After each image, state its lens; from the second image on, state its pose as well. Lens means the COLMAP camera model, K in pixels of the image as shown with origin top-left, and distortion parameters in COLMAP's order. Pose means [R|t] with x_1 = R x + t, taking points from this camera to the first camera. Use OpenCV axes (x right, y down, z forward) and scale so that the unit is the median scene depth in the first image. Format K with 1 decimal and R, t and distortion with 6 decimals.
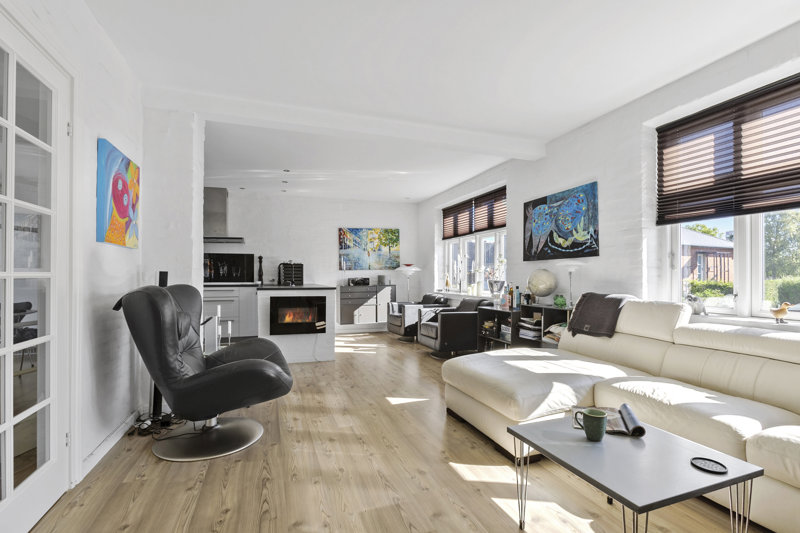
lens RADIAL K [[391.5, 0, 398.9], [0, 391.5, 271.1], [0, 0, 1]] dist [-0.004303, -0.000144]
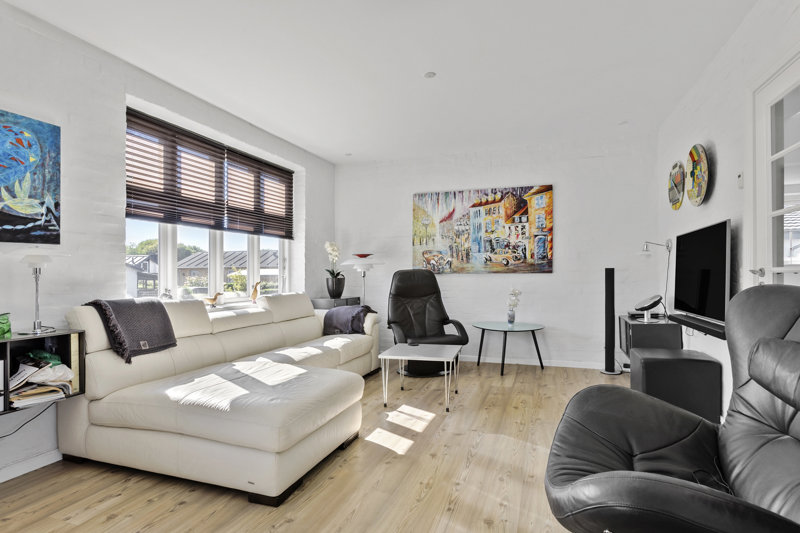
lens RADIAL K [[422.9, 0, 397.4], [0, 422.9, 274.3], [0, 0, 1]] dist [0.005473, 0.000827]
pose [[-0.785033, -0.001178, 0.619453, -0.353627], [-0.006155, 0.999964, -0.005899, 0.011364], [-0.619424, -0.008443, -0.785011, 1.188607]]
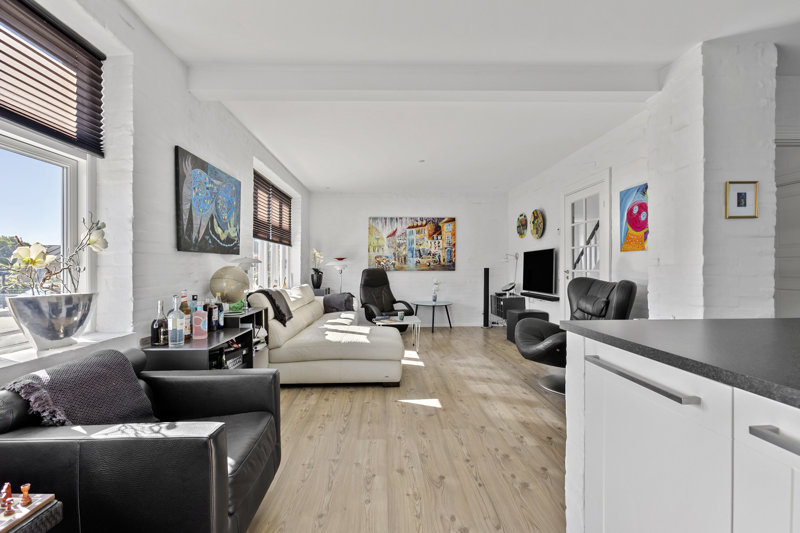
lens RADIAL K [[373.7, 0, 406.2], [0, 373.7, 268.9], [0, 0, 1]] dist [0.001447, 0.000455]
pose [[-0.966381, -0.001895, 0.257107, -0.167420], [-0.004139, 0.999958, -0.008186, 0.004671], [-0.257081, -0.008975, -0.966348, 1.806575]]
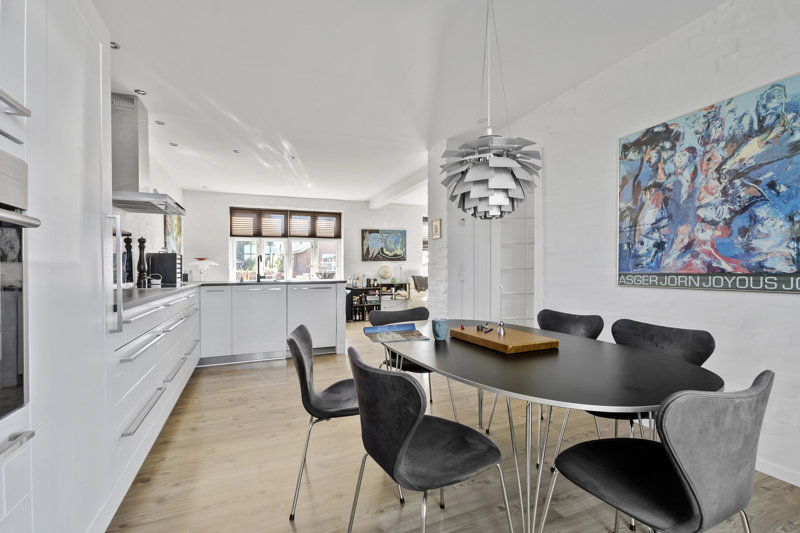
lens RADIAL K [[373.7, 0, 399.3], [0, 373.7, 272.0], [0, 0, 1]] dist [0.001447, 0.000455]
pose [[-0.091866, -0.003121, 0.995766, -1.796152], [-0.000735, 0.999995, 0.003067, 0.023956], [-0.995771, -0.000450, -0.091868, 1.242312]]
